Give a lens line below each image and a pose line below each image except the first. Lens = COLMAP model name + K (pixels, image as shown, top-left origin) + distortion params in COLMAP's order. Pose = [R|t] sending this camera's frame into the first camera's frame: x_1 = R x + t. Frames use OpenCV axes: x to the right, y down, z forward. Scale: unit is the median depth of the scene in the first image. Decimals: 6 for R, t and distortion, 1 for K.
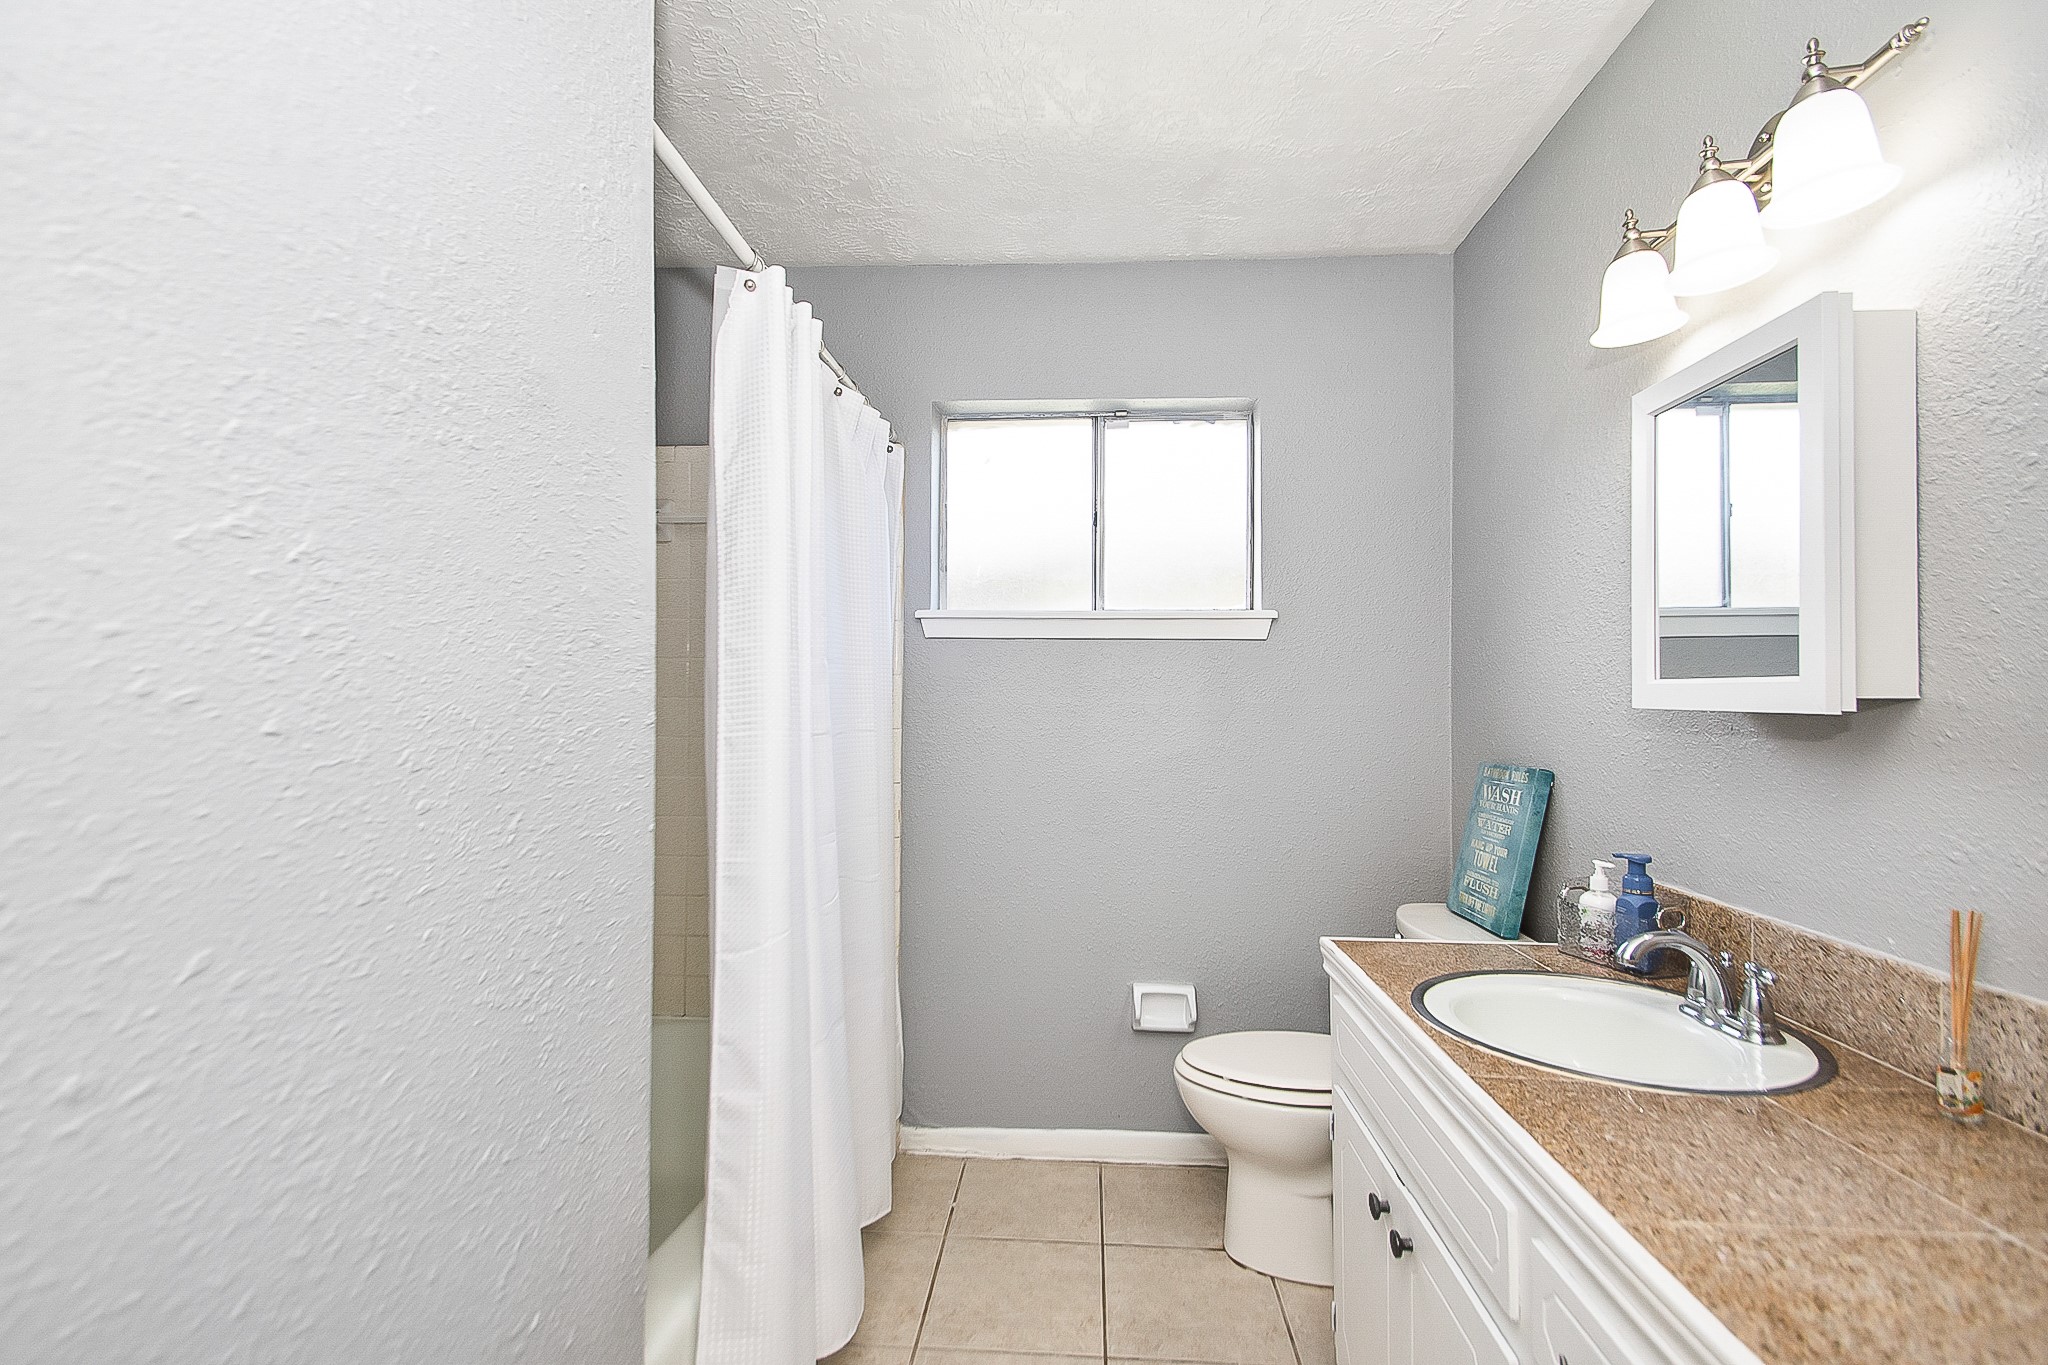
lens RADIAL K [[914.9, 0, 1018.0], [0, 914.9, 699.2], [0, 0, 1]] dist [0.030699, -0.016568]
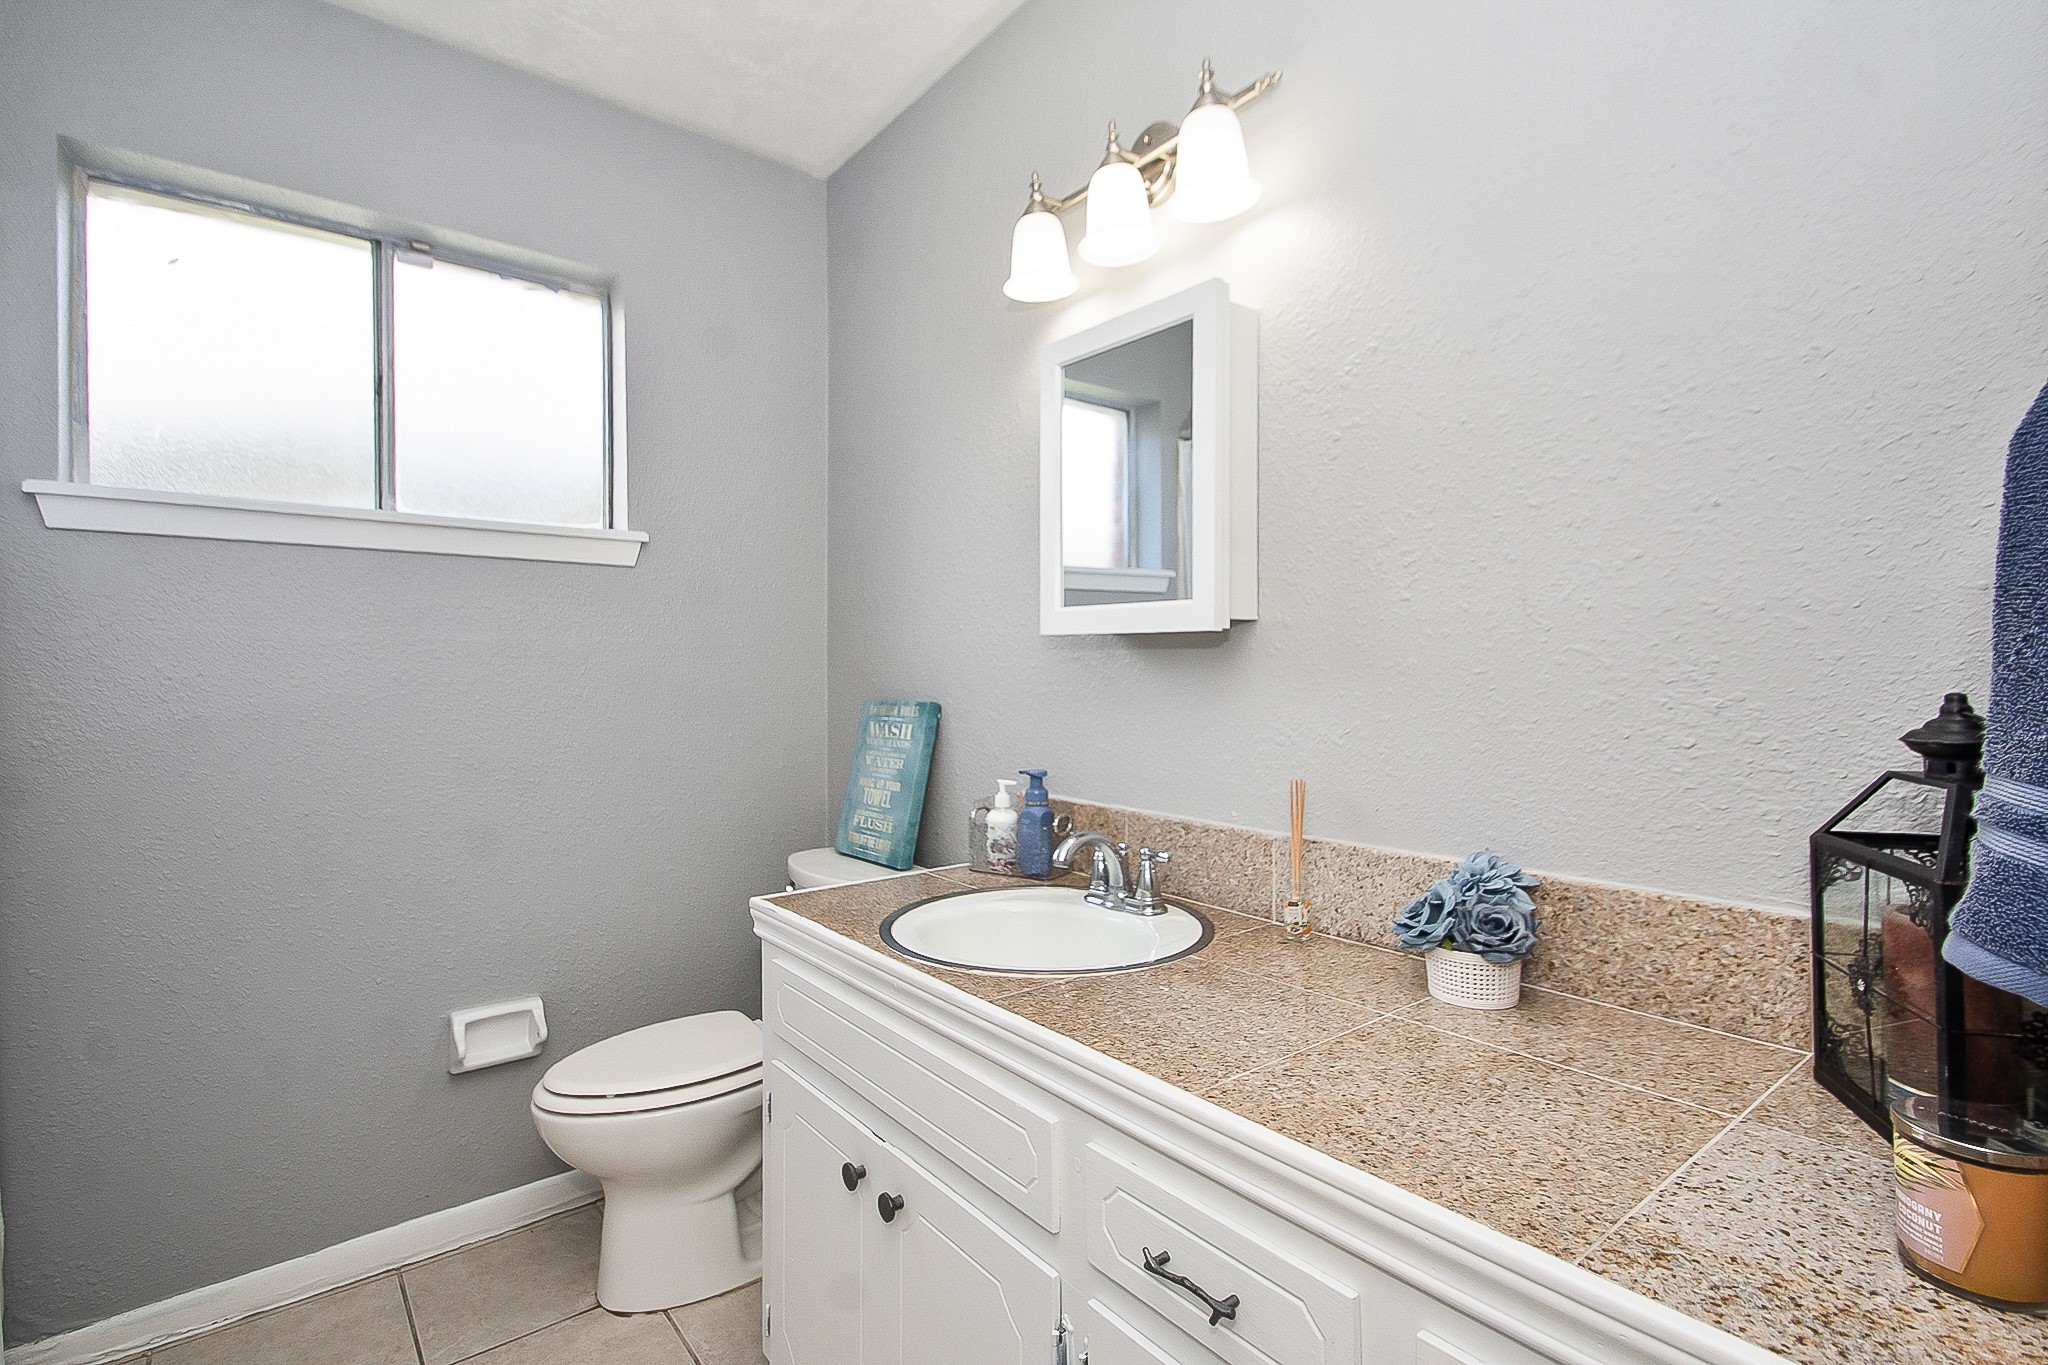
lens RADIAL K [[958.9, 0, 1026.9], [0, 958.9, 676.1], [0, 0, 1]] dist [0.025034, -0.013225]
pose [[0.732483, -0.011822, 0.680683, -0.110312], [0.002624, 0.999891, 0.014542, 0.039297], [-0.680780, -0.008866, 0.732434, 0.171343]]
